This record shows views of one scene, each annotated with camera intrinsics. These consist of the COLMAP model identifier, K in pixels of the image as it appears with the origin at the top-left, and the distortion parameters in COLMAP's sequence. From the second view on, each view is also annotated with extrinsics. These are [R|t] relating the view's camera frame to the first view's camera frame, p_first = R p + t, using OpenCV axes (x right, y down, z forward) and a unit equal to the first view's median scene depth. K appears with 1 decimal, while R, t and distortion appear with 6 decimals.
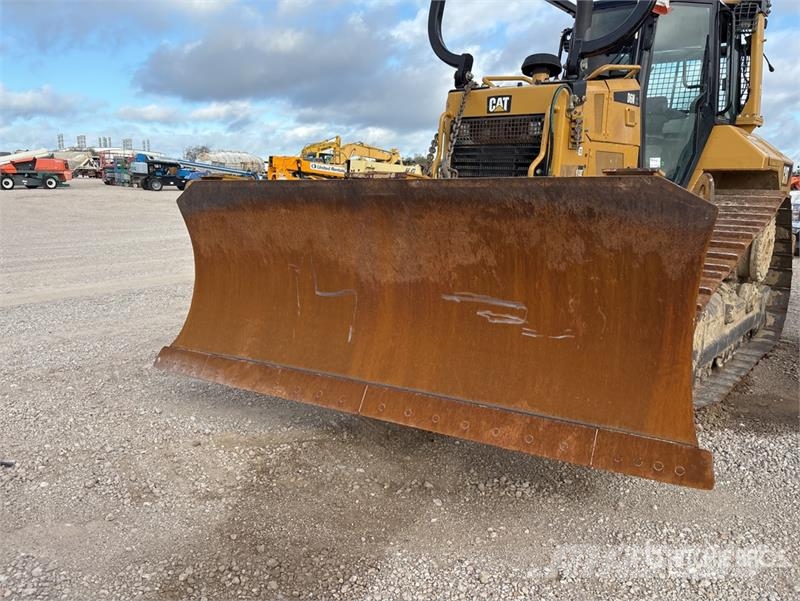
lens RADIAL K [[602.0, 0, 399.0], [0, 602.0, 304.7], [0, 0, 1]] dist [0.048976, -0.064720]
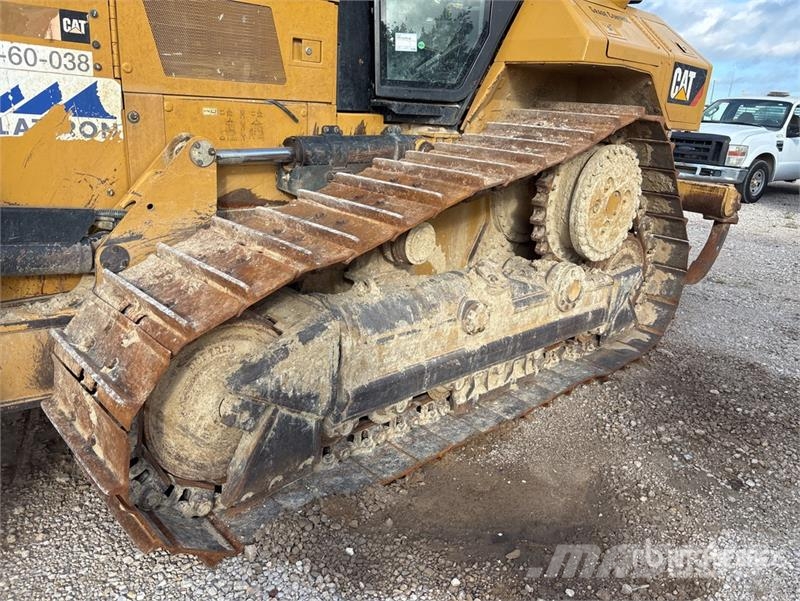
lens RADIAL K [[602.0, 0, 399.0], [0, 602.0, 304.7], [0, 0, 1]] dist [0.048976, -0.064720]
pose [[0.991198, 0.085474, -0.101100, 0.655925], [-0.073300, 0.990239, 0.118546, -0.072266], [0.110246, -0.110092, 0.987788, 0.527006]]
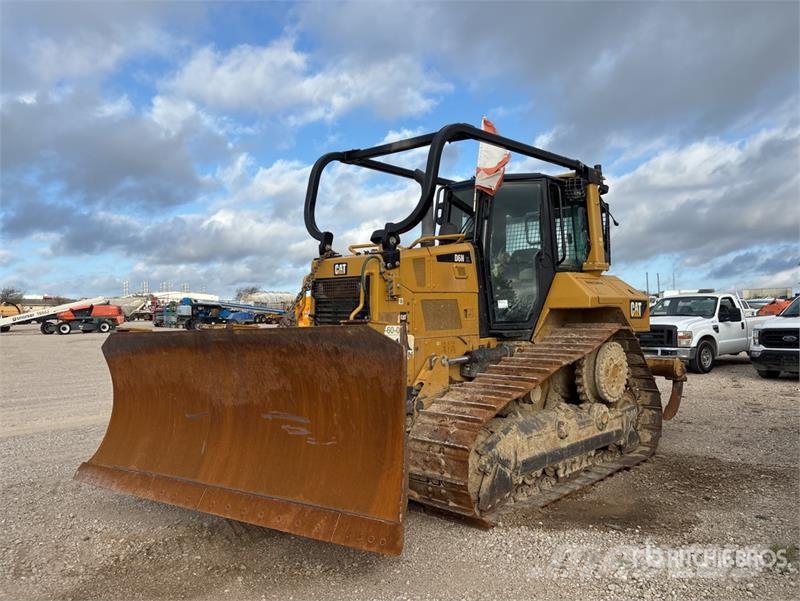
lens RADIAL K [[602.0, 0, 399.0], [0, 602.0, 304.7], [0, 0, 1]] dist [0.048976, -0.064720]
pose [[0.996484, -0.032667, -0.077149, 0.405731], [0.015335, 0.976414, -0.215363, 0.033822], [0.082365, 0.213423, 0.973482, -0.267198]]
